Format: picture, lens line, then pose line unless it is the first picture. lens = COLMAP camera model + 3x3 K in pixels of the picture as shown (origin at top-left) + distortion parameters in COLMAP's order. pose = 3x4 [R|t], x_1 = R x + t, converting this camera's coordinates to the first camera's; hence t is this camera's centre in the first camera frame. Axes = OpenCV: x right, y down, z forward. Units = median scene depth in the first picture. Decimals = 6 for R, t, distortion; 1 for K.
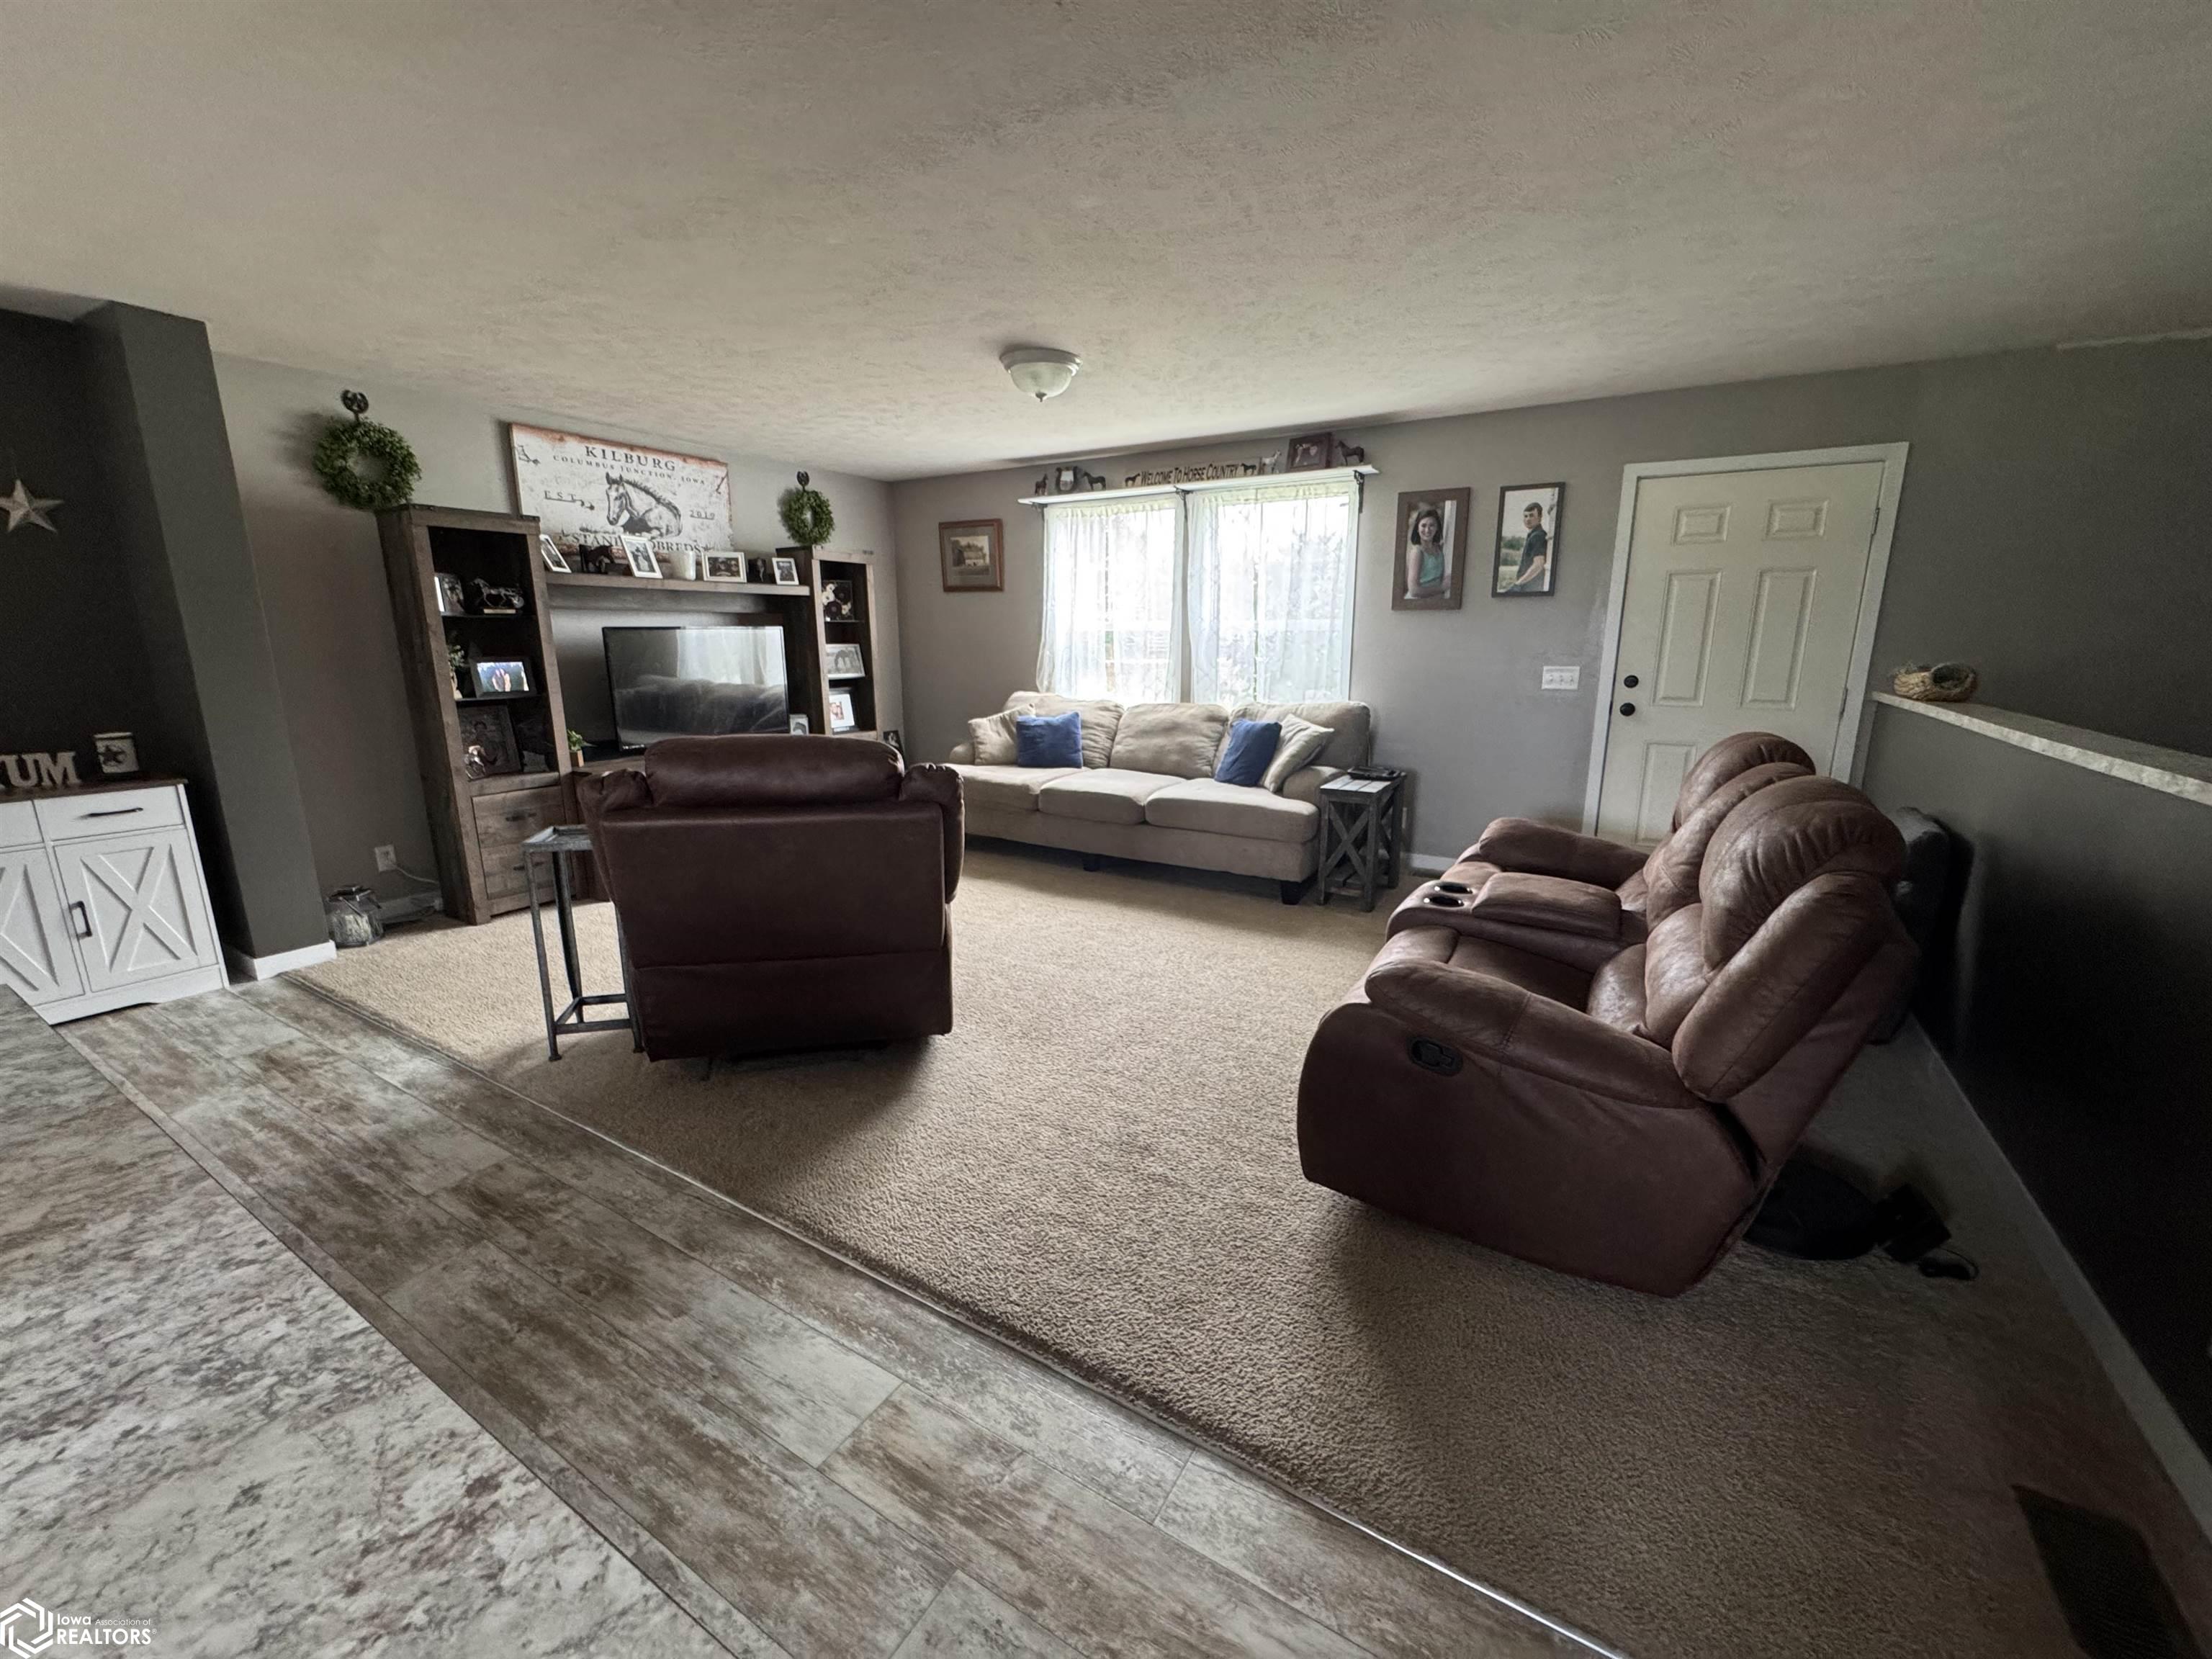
lens RADIAL K [[884.9, 0, 1108.2], [0, 884.9, 830.4], [0, 0, 1]] dist [-0.003351, 0.000583]
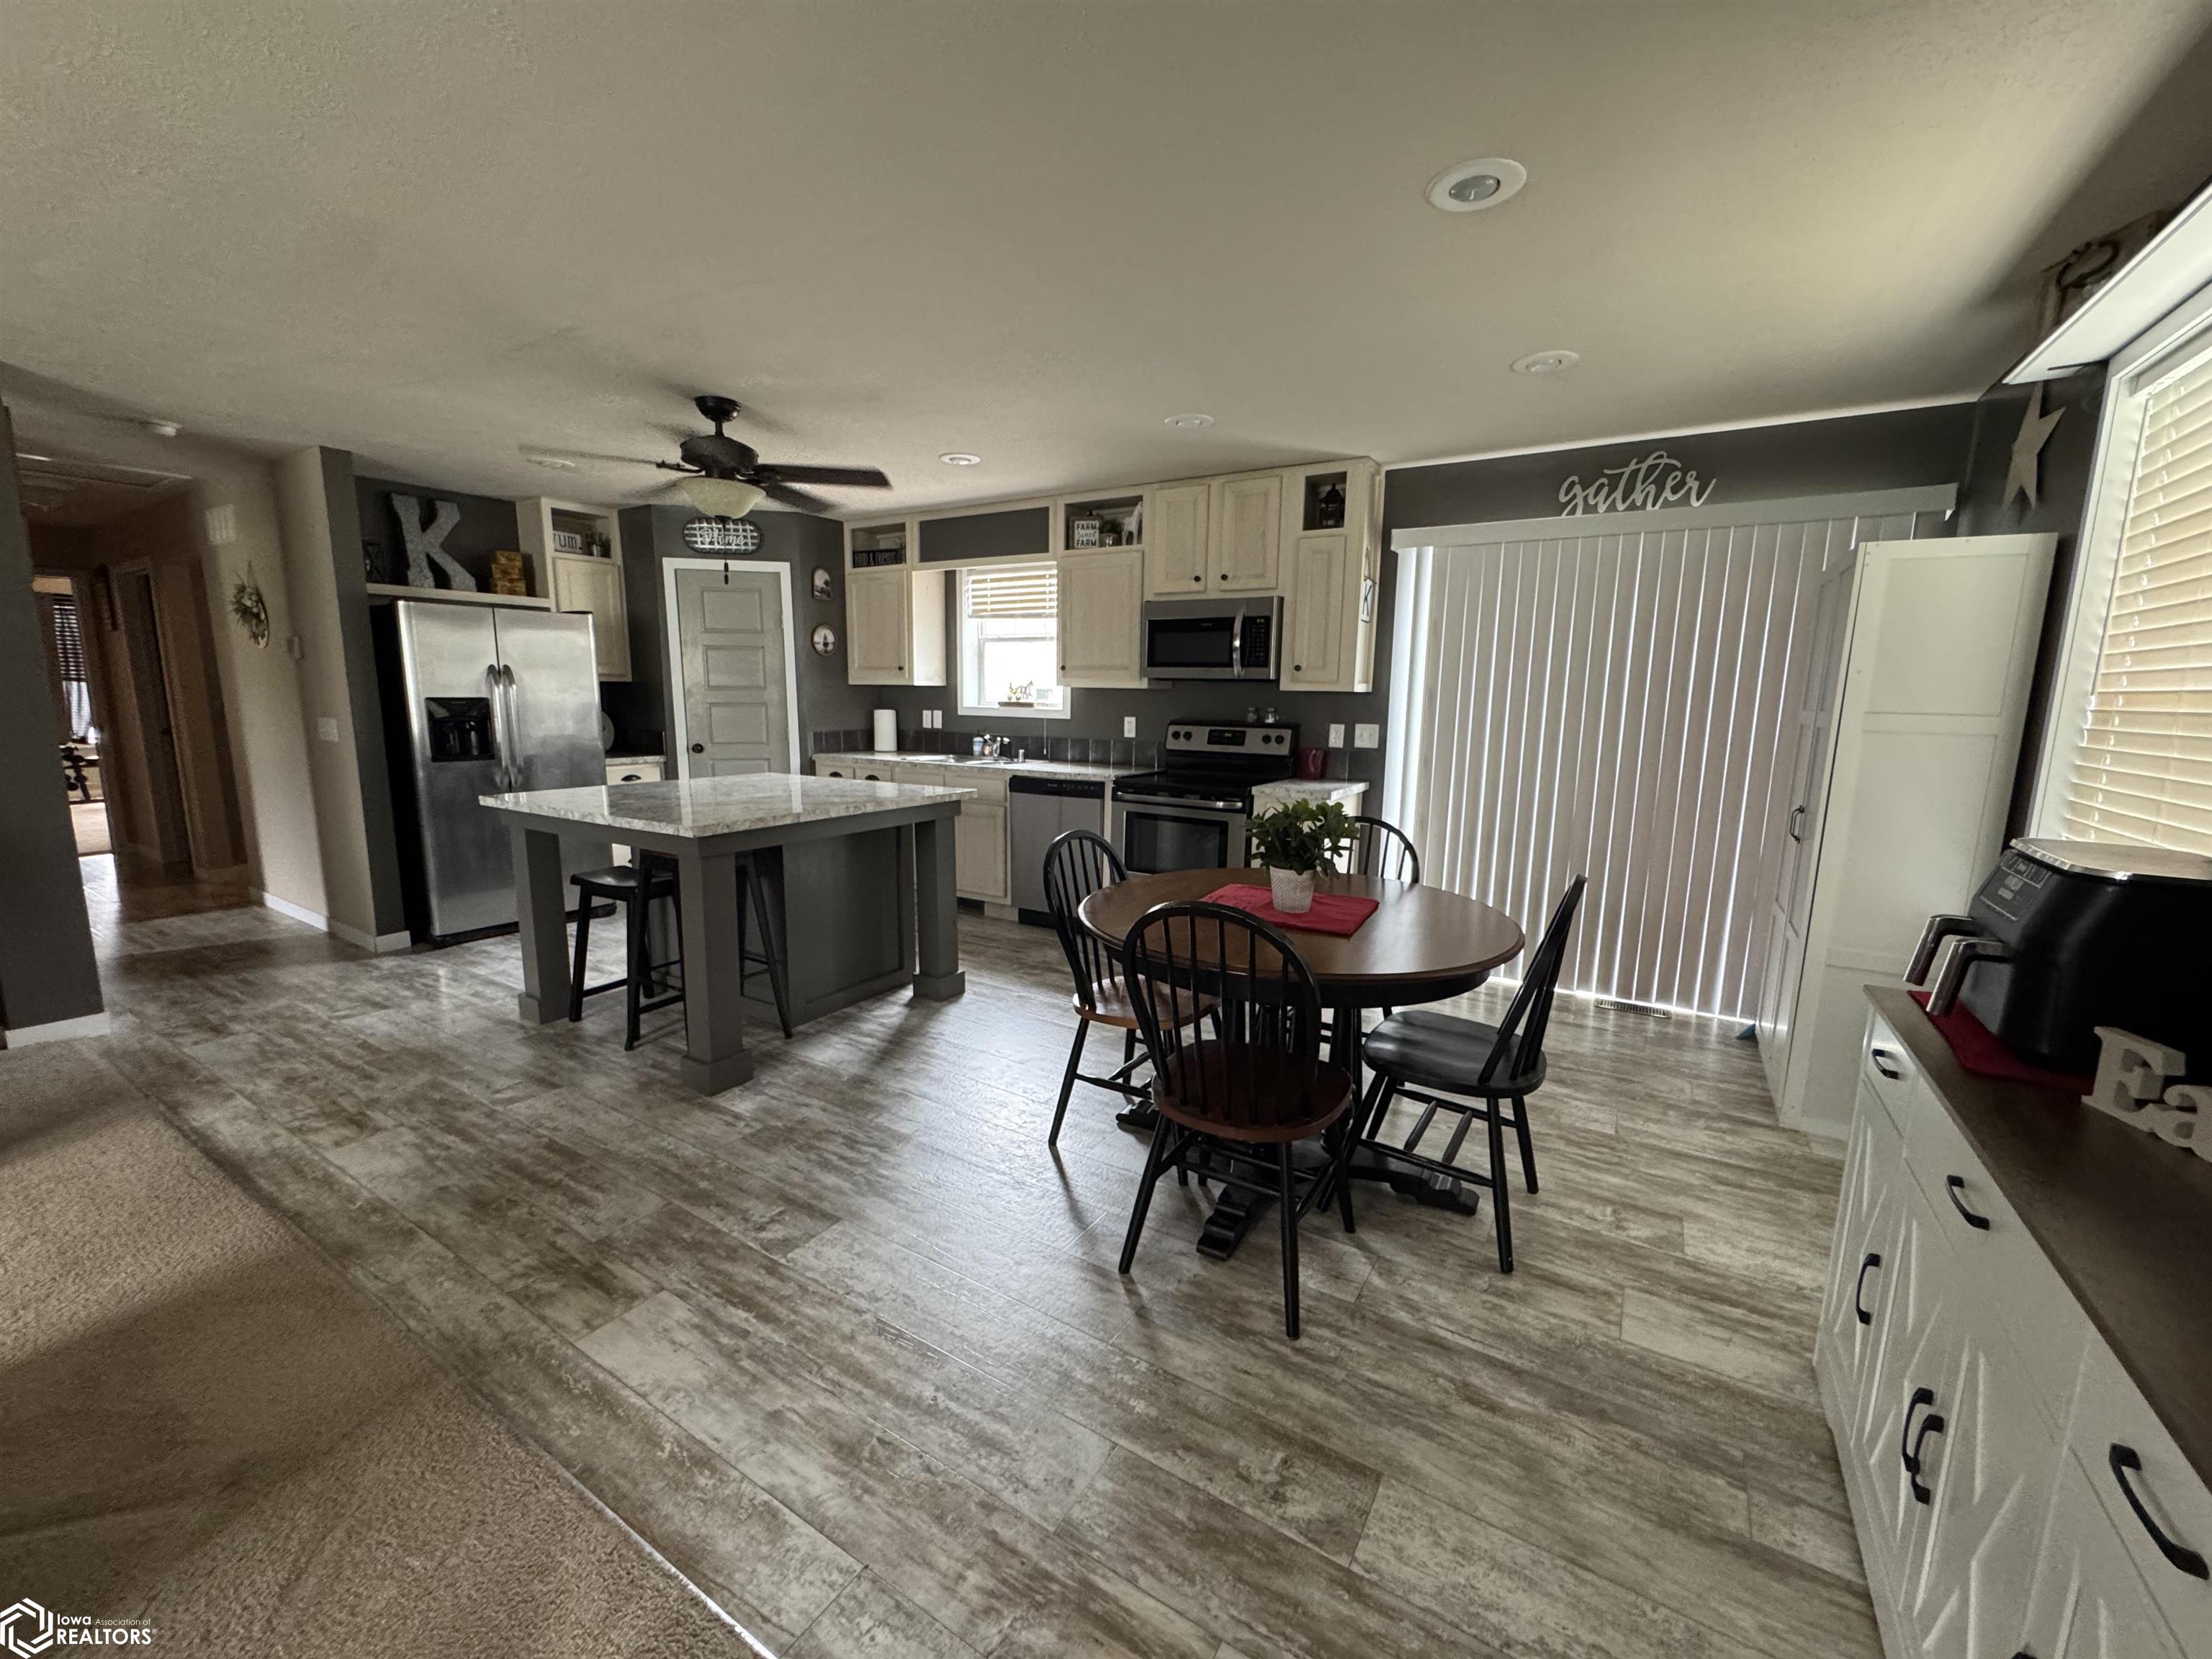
lens RADIAL K [[883.7, 0, 1107.6], [0, 883.7, 832.5], [0, 0, 1]] dist [-0.003061, 0.000258]
pose [[-0.999747, -0.017554, 0.014036, -0.558520], [-0.011158, 0.929750, 0.368023, -0.171295], [-0.019511, 0.367774, -0.929711, 0.752670]]
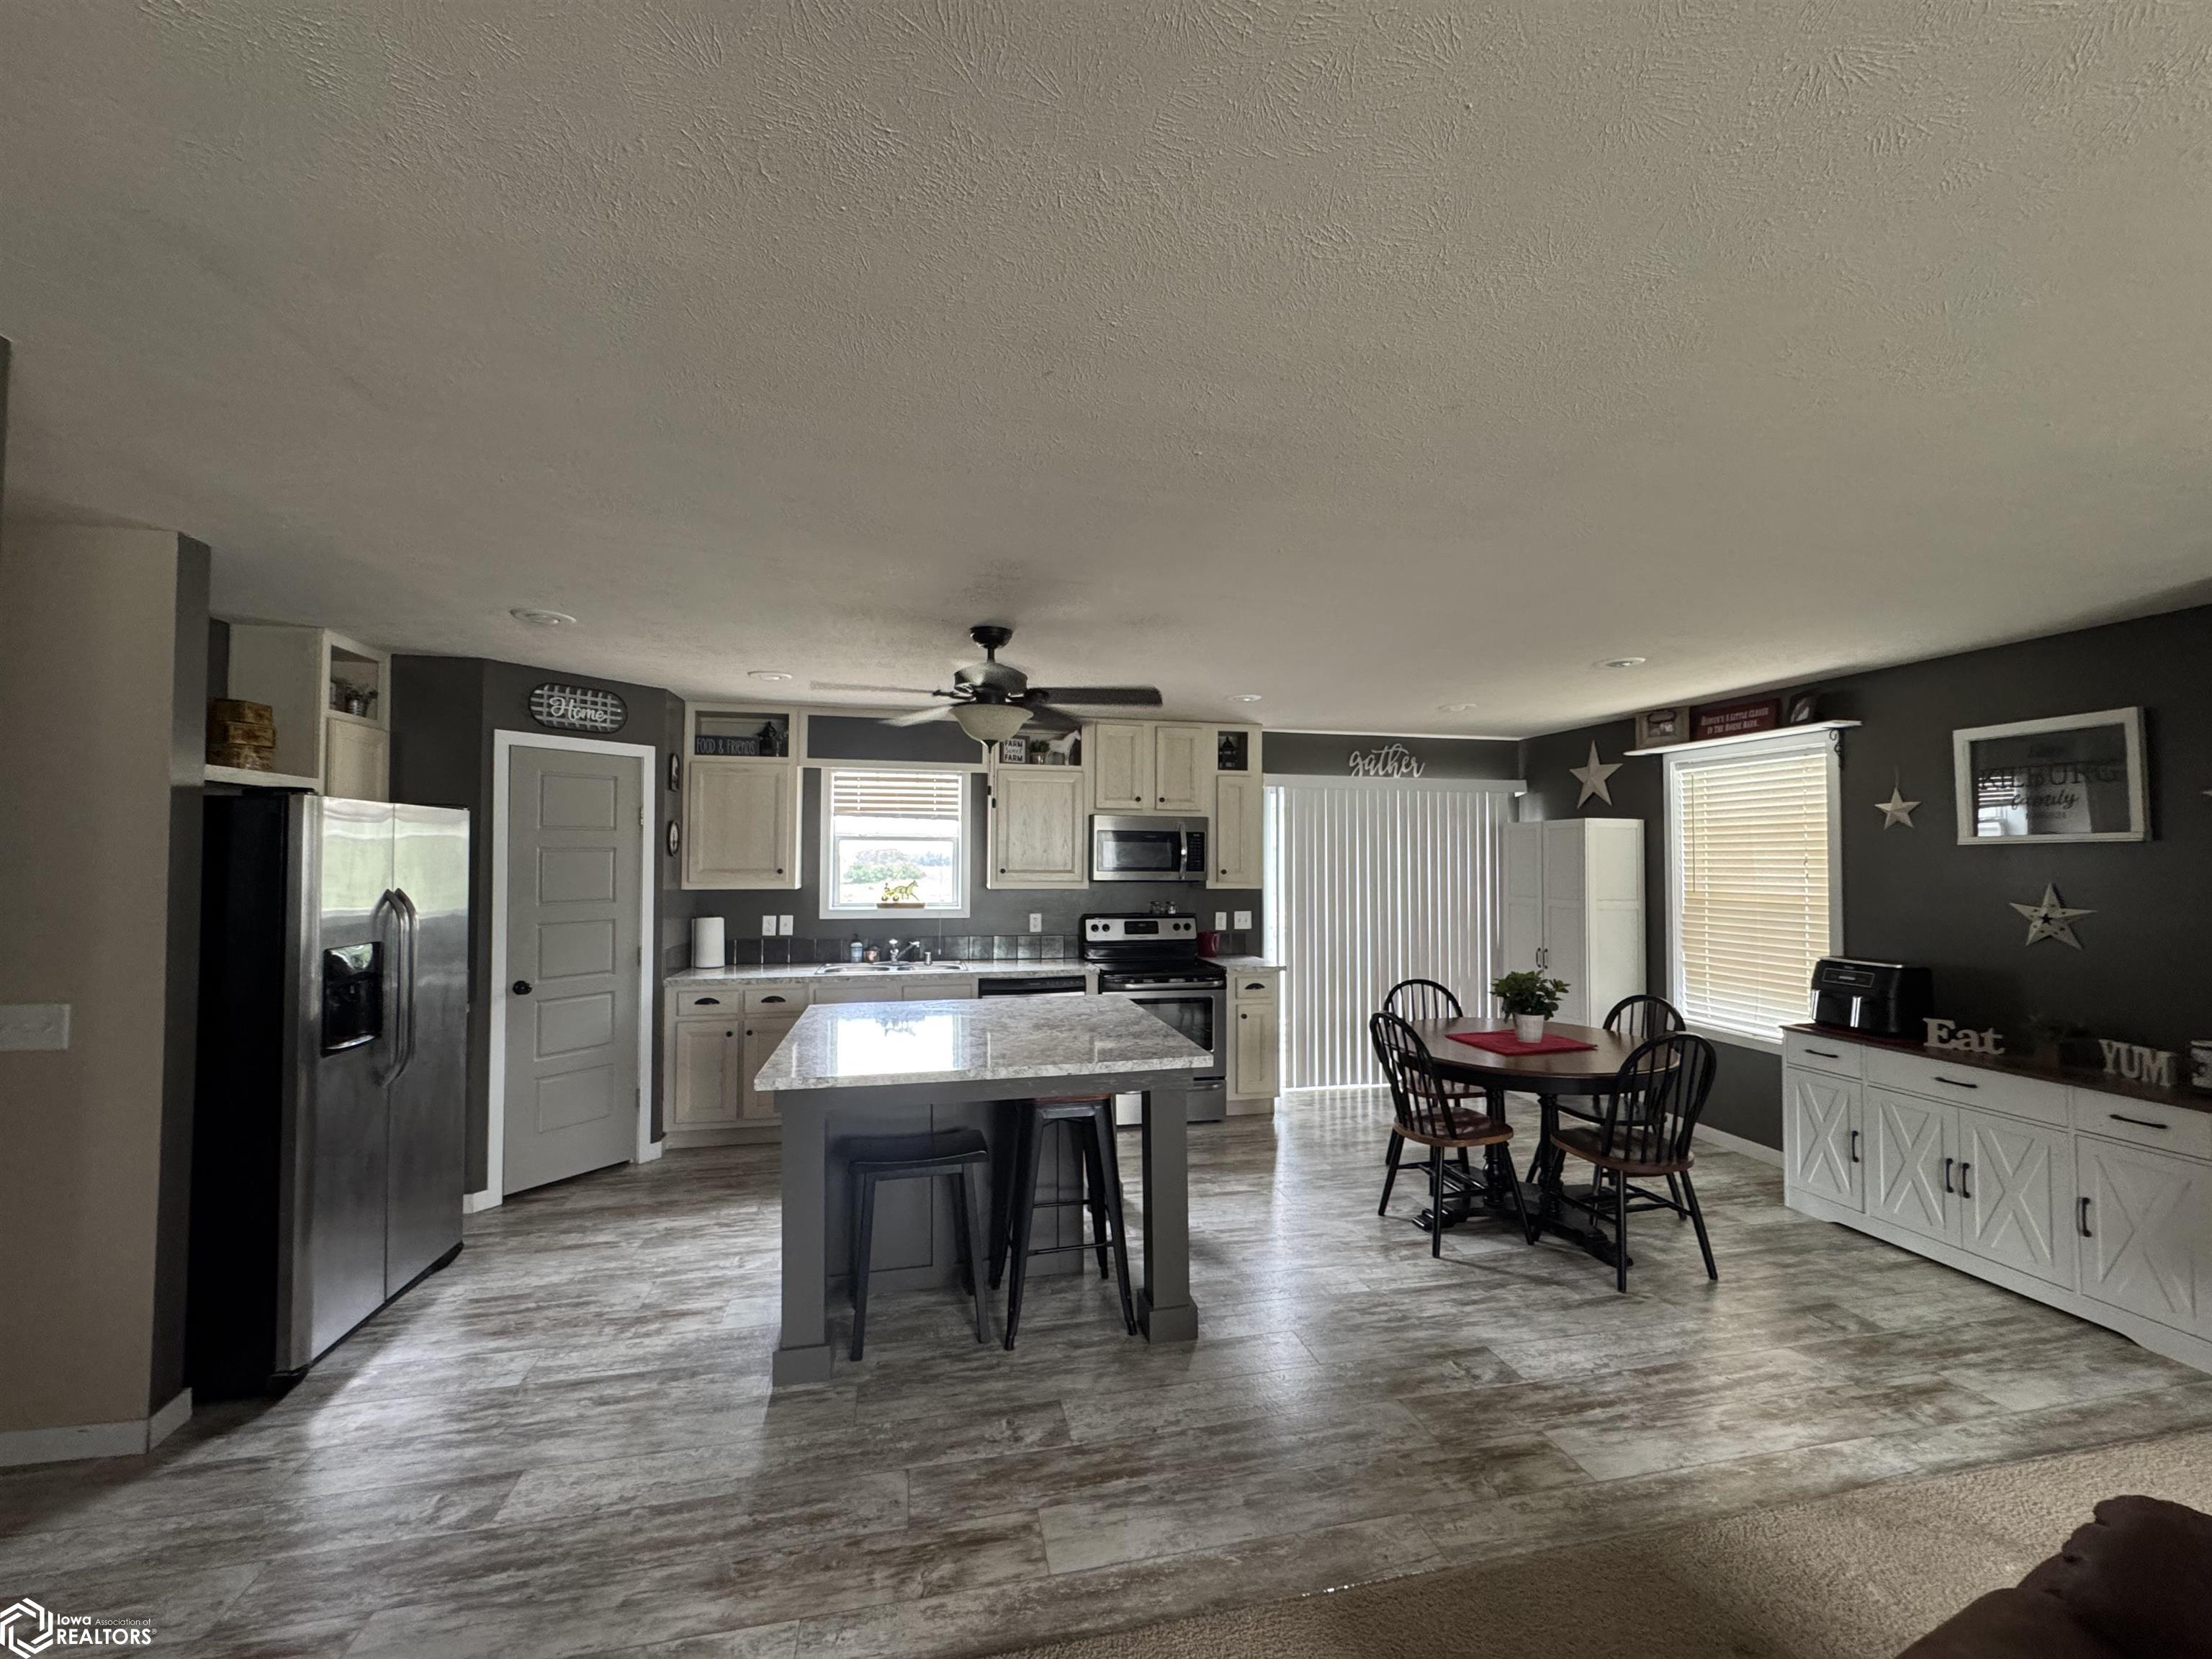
lens RADIAL K [[883.7, 0, 1107.6], [0, 883.7, 832.5], [0, 0, 1]] dist [-0.003061, 0.000258]
pose [[-0.727586, -0.024930, -0.685563, 0.185125], [-0.152929, 0.980086, 0.126664, -0.173882], [0.668753, 0.197001, -0.716910, 0.575676]]
